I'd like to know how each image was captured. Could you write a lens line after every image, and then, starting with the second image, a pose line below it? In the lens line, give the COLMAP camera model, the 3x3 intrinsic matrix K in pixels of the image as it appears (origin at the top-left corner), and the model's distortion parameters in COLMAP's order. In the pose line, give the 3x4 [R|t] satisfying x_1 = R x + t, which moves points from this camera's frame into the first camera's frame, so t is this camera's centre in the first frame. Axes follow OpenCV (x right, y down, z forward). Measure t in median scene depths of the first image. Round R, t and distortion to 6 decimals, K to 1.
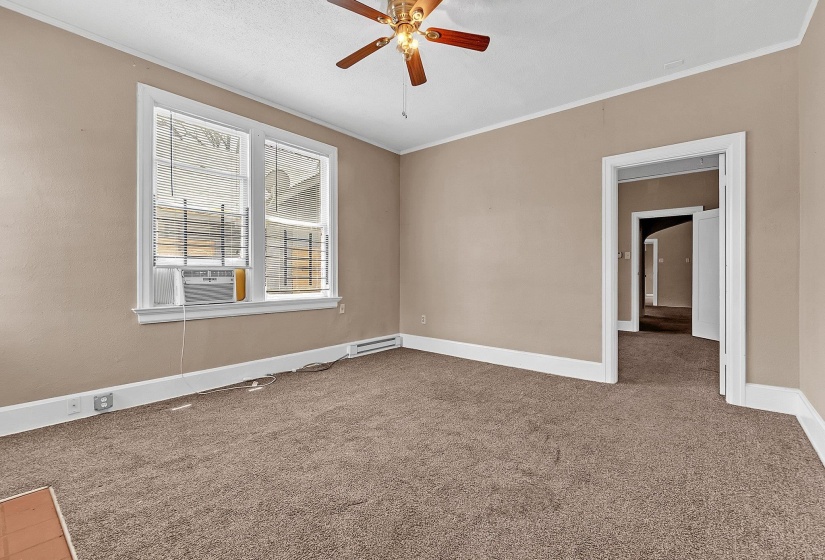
lens RADIAL K [[368.0, 0, 386.6], [0, 368.0, 278.1], [0, 0, 1]] dist [-0.002006, -0.000479]
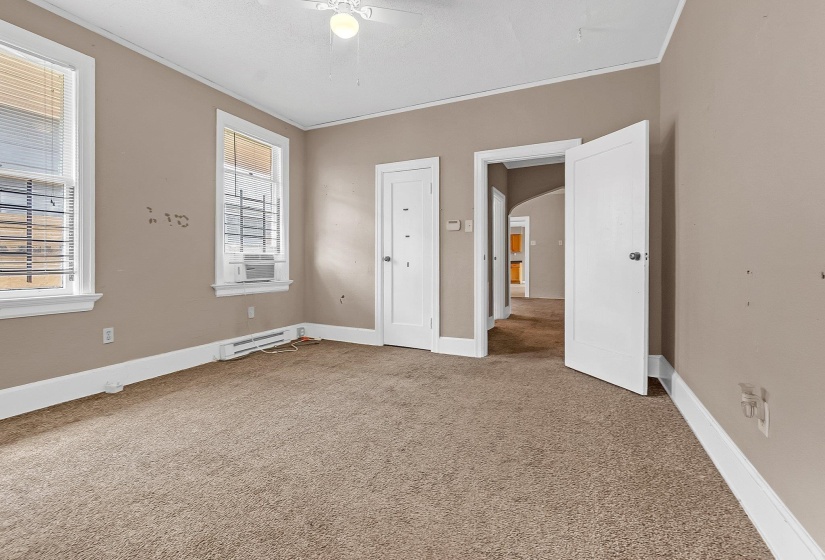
lens RADIAL K [[368.0, 0, 412.3], [0, 368.0, 260.3], [0, 0, 1]] dist [-0.002006, -0.000479]
pose [[0.956029, 0.002535, 0.293263, 0.204169], [-0.000150, 0.999967, -0.008153, -0.002019], [-0.293274, 0.007750, 0.955997, 0.241968]]
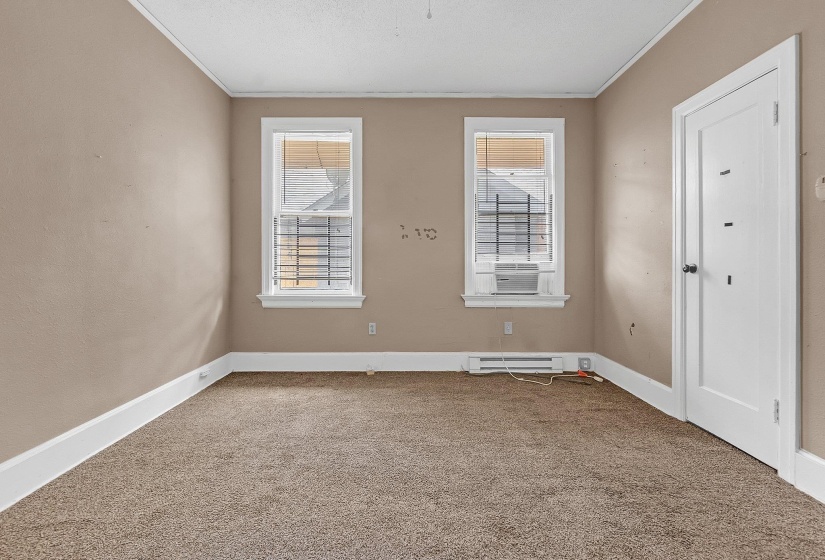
lens RADIAL K [[368.0, 0, 418.0], [0, 368.0, 266.1], [0, 0, 1]] dist [-0.002006, -0.000479]
pose [[0.665794, -0.000241, -0.746136, 0.578561], [-0.004637, 0.999979, -0.004461, -0.013623], [0.746121, 0.006430, 0.665779, 0.543359]]
